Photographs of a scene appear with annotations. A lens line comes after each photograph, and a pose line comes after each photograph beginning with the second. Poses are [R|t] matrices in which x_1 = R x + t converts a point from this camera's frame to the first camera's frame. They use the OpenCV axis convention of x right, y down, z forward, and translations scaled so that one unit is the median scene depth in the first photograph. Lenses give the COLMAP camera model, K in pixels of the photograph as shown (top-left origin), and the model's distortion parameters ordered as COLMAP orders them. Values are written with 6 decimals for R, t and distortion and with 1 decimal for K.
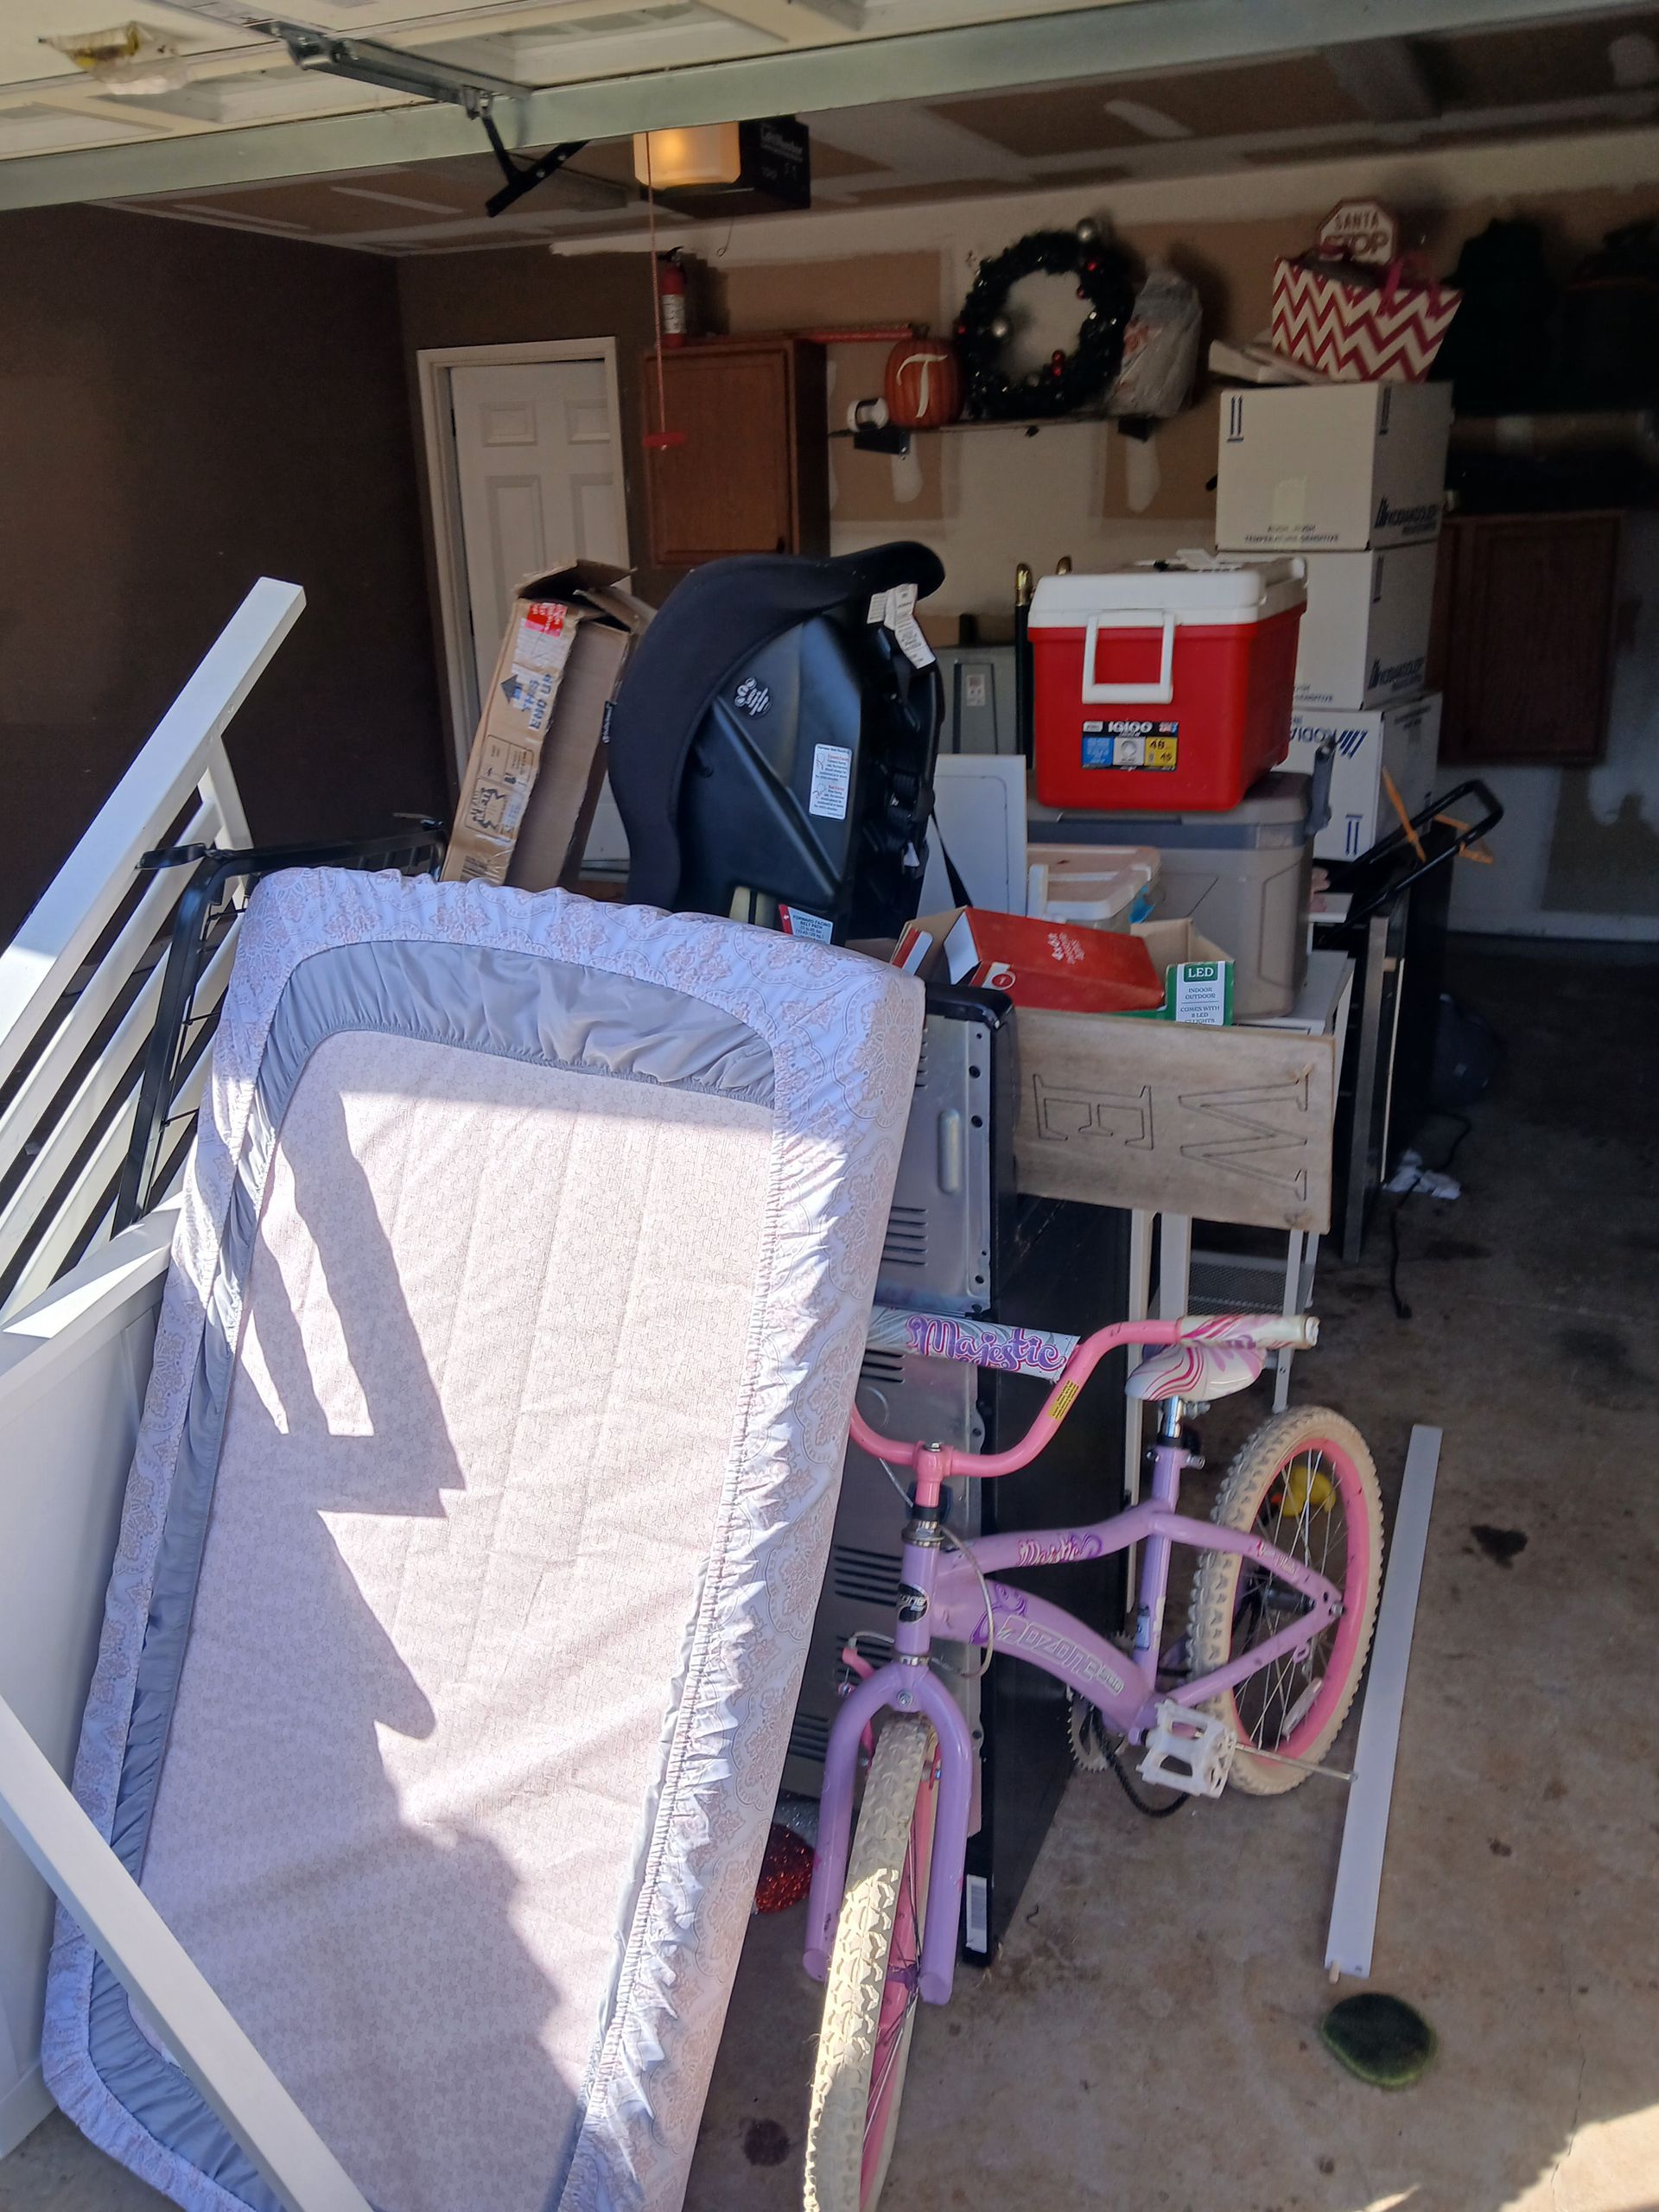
lens RADIAL K [[1735.8, 0, 829.5], [0, 1735.8, 1106.0], [0, 0, 1]] dist [0.060807, -0.085507]
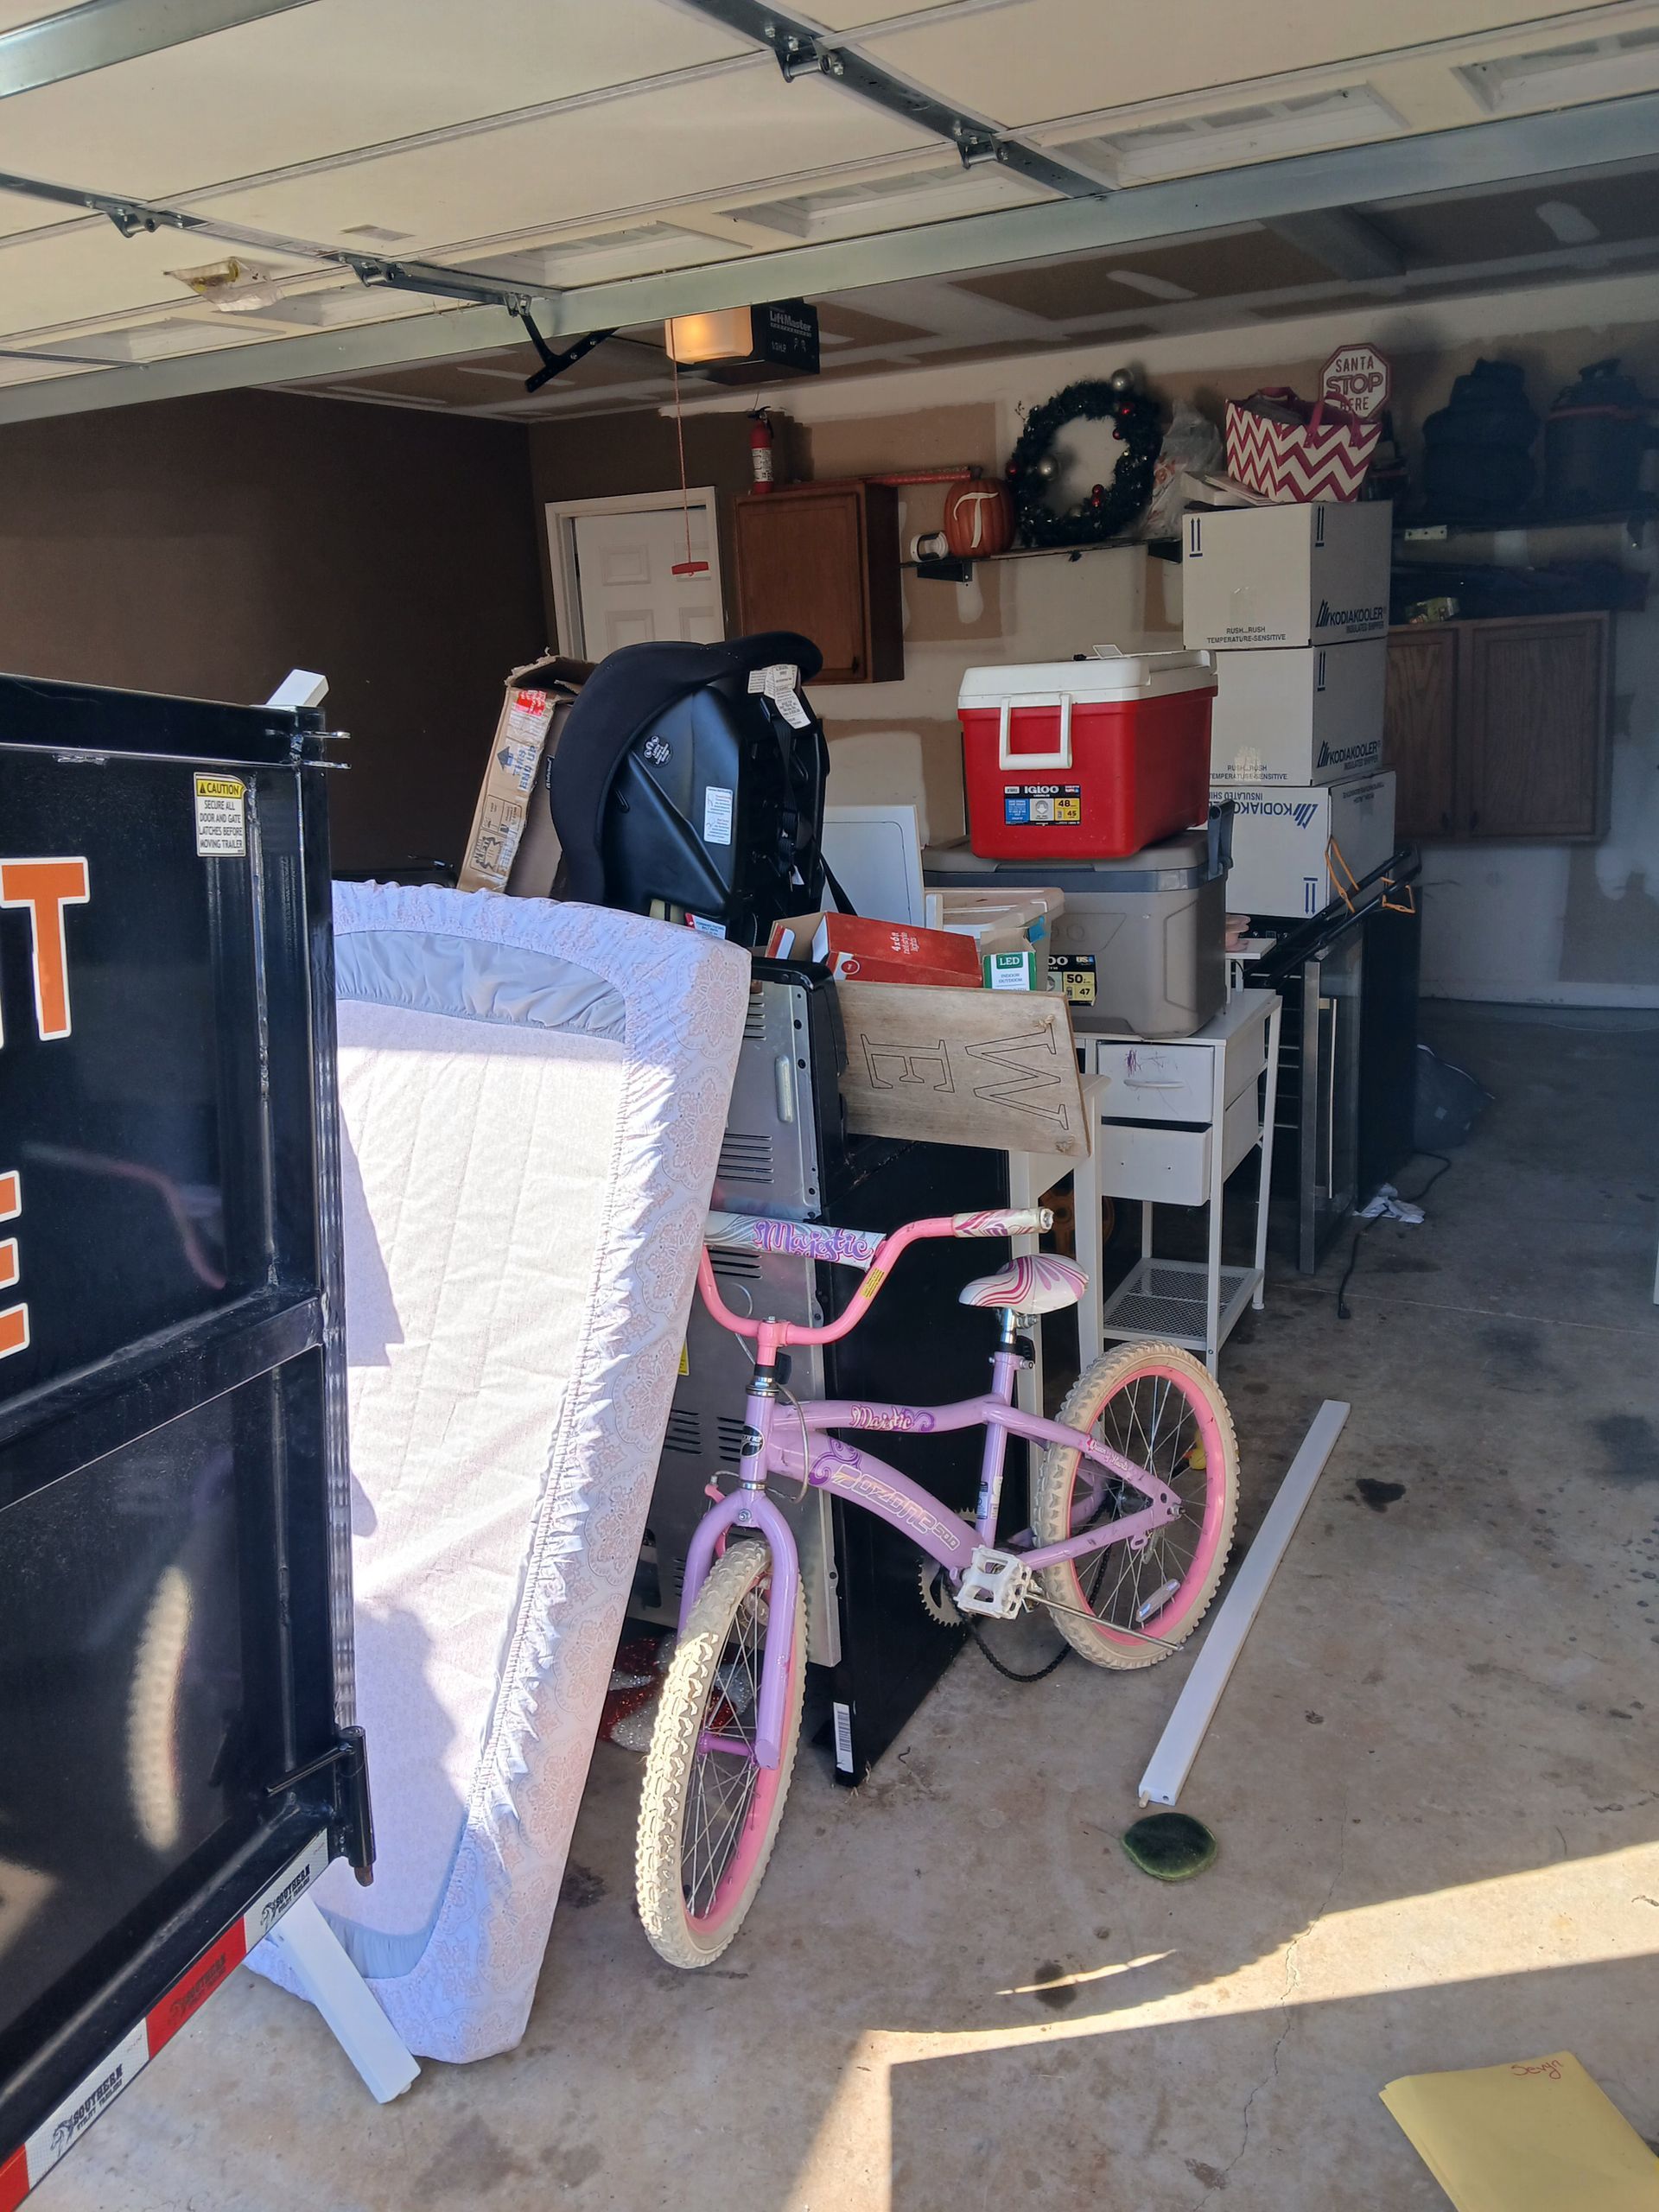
lens RADIAL K [[1703.0, 0, 869.1], [0, 1703.0, 1097.7], [0, 0, 1]] dist [0.114516, -0.214425]
pose [[0.996868, -0.002031, -0.079058, 0.194101], [-0.003628, 0.997443, -0.071373, 0.102573], [0.079001, 0.071436, 0.994312, -0.213464]]
